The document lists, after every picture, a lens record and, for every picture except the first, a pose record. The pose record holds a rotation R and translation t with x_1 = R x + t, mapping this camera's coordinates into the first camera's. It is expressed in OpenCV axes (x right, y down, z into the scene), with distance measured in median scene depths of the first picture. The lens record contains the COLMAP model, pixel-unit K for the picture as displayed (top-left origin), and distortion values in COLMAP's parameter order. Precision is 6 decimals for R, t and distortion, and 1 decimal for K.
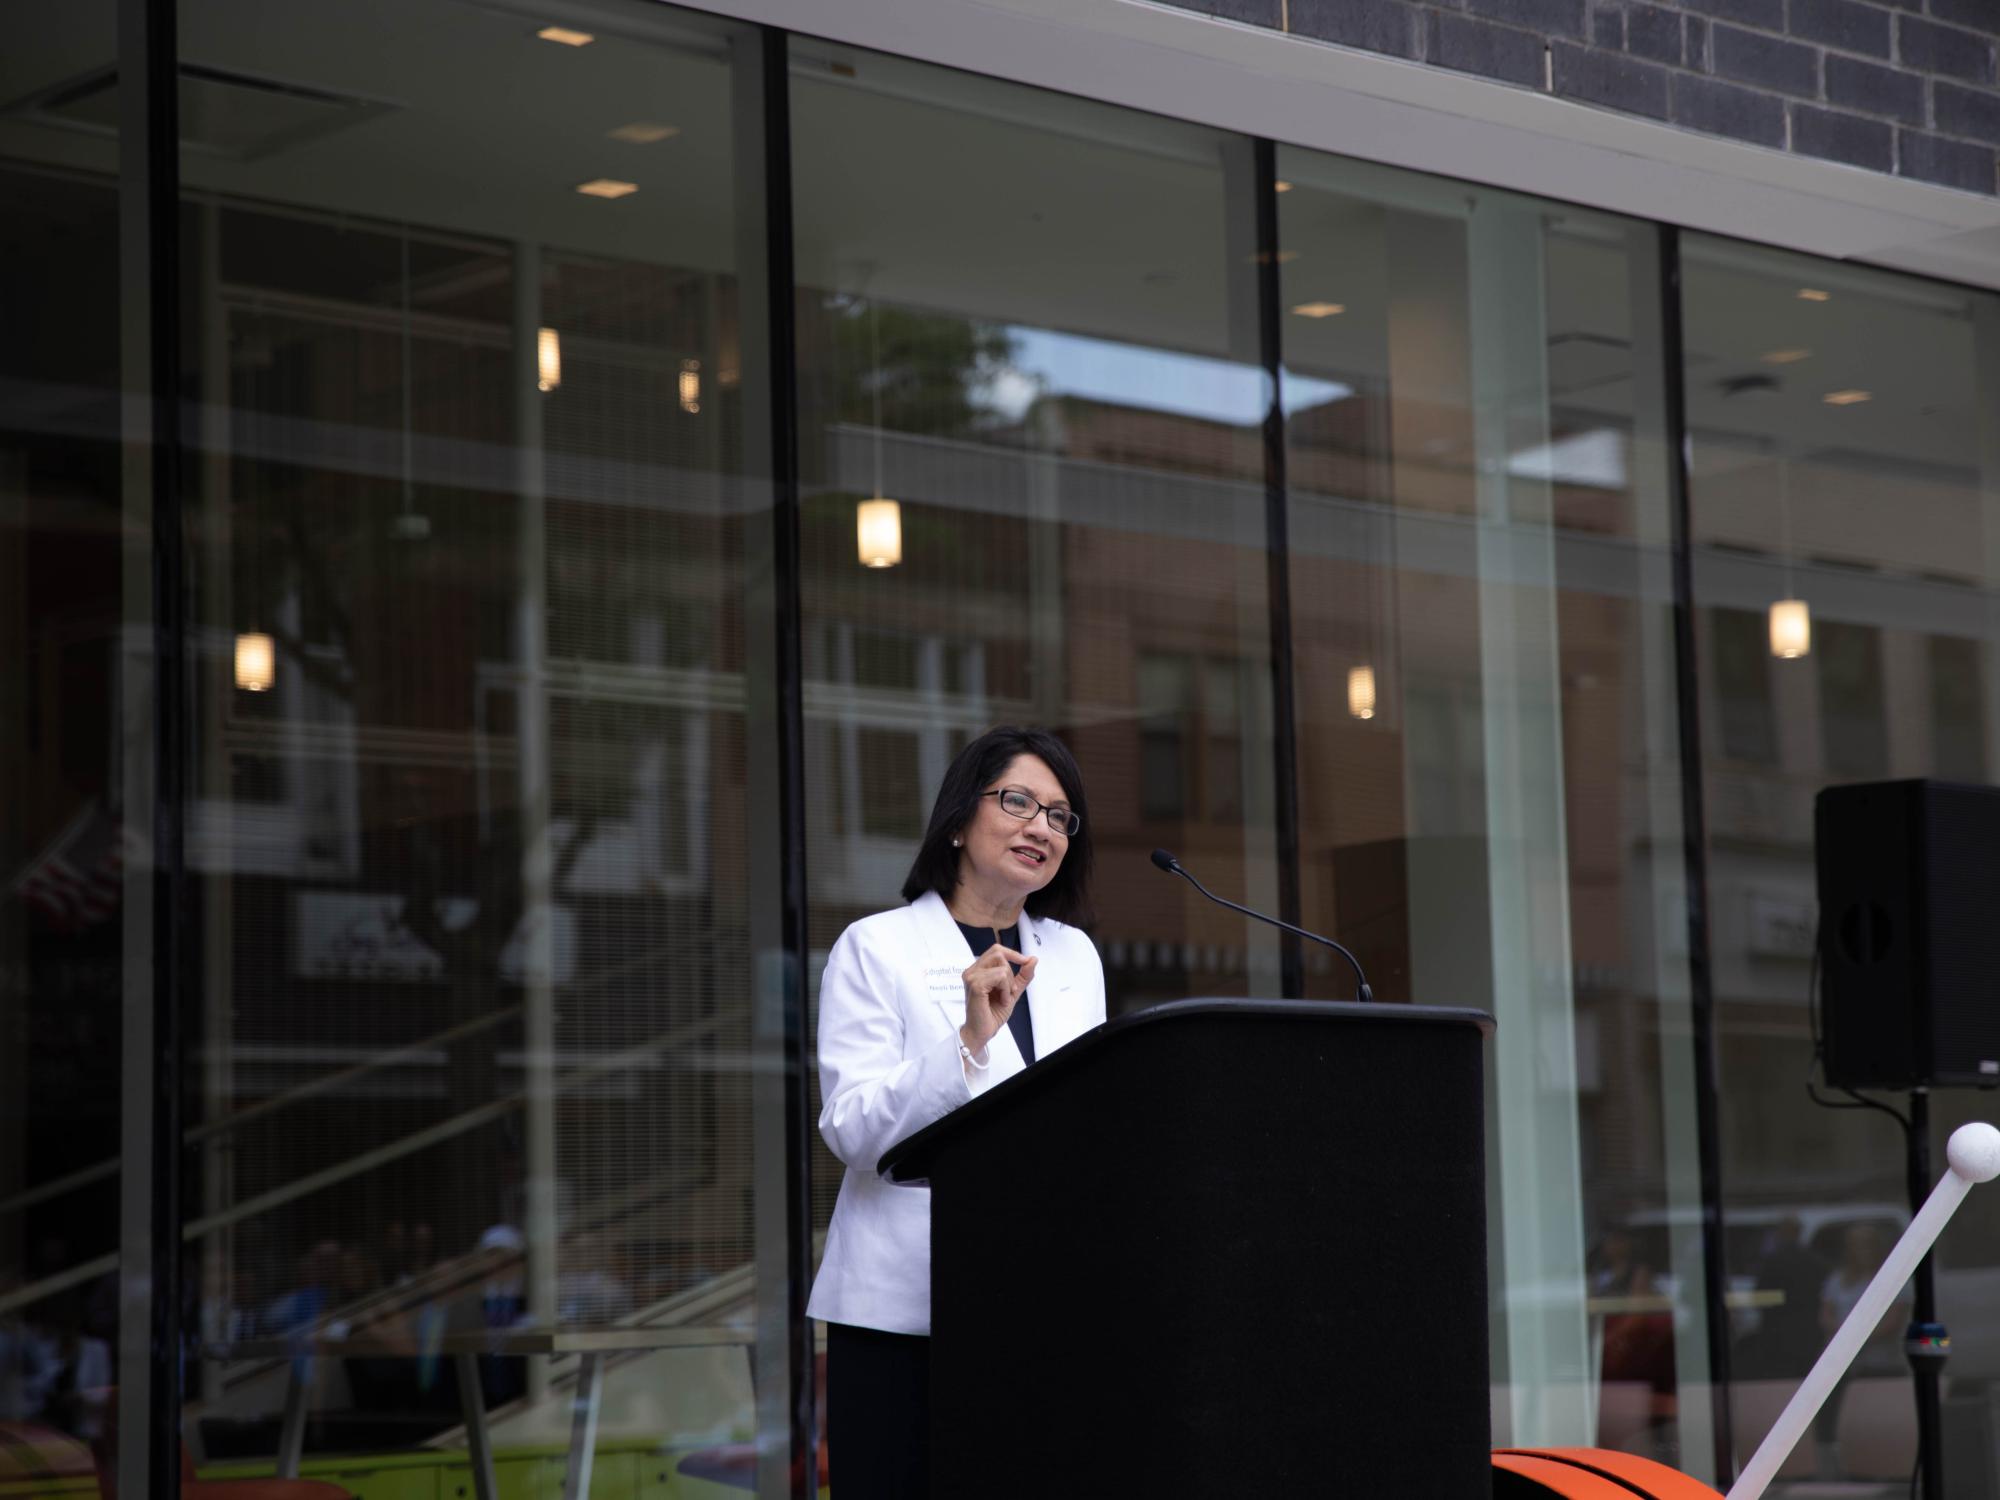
lens RADIAL K [[4170.2, 0, 1000.0], [0, 4170.2, 750.0], [0, 0, 1]] dist [0.075417, 0.112233]
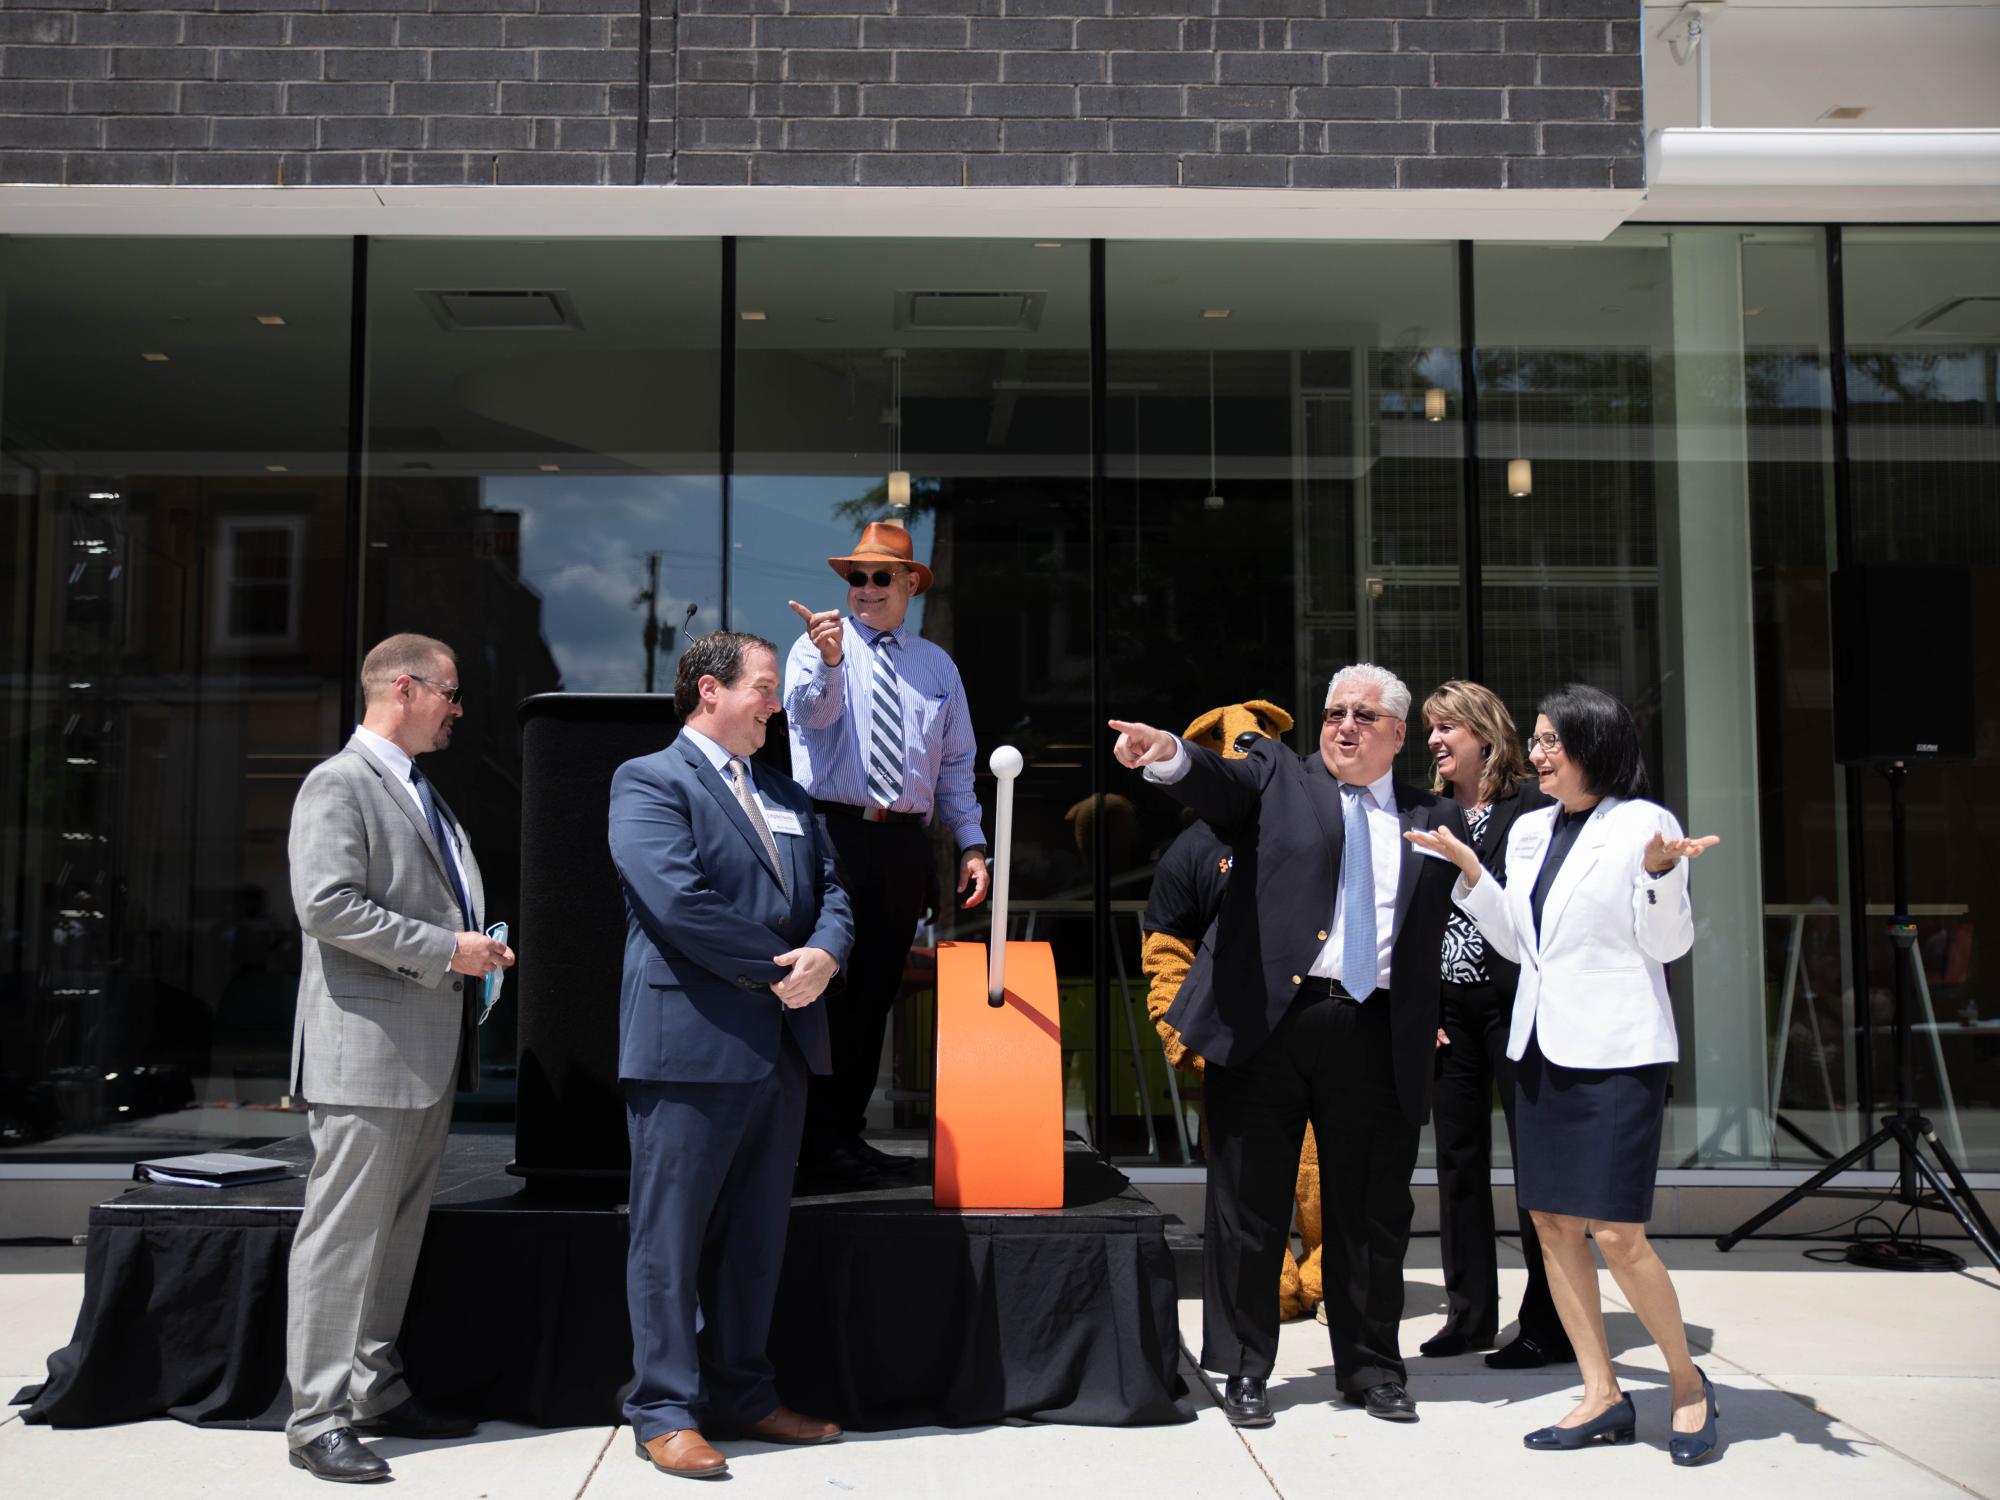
lens RADIAL K [[2172.9, 0, 1000.0], [0, 2172.9, 750.0], [0, 0, 1]] dist [-0.059296, 0.005050]
pose [[0.764627, -0.035009, -0.643521, 0.601113], [0.057582, 0.998241, 0.014111, 0.057718], [0.641895, -0.047845, 0.765298, 0.226103]]
